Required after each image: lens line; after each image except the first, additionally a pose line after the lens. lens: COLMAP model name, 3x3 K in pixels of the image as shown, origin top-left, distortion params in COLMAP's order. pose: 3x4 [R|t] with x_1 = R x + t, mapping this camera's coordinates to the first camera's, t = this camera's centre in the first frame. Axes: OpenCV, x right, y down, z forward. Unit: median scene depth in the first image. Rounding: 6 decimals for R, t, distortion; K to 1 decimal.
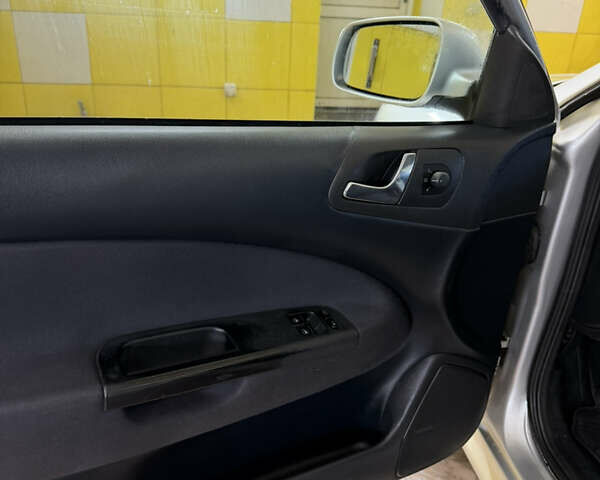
lens RADIAL K [[558.8, 0, 295.8], [0, 558.8, 239.1], [0, 0, 1]] dist [0.145507, -0.283502]
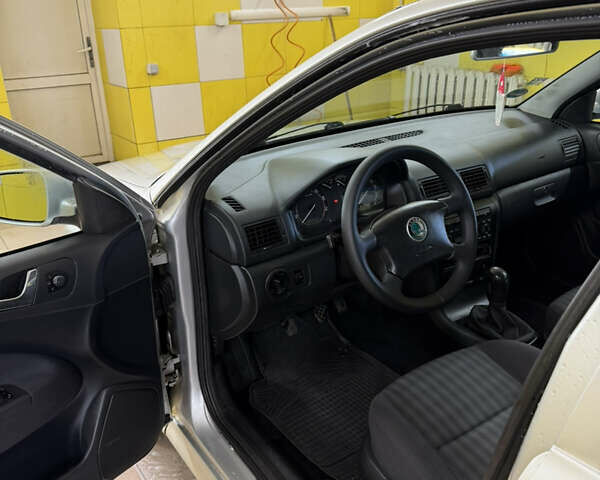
lens RADIAL K [[558.8, 0, 295.8], [0, 558.8, 239.1], [0, 0, 1]] dist [0.145507, -0.283502]
pose [[0.891857, -0.236585, 0.385511, 0.224740], [0.253655, 0.967271, 0.006790, -0.053469], [-0.374500, 0.091731, 0.922678, -0.580463]]
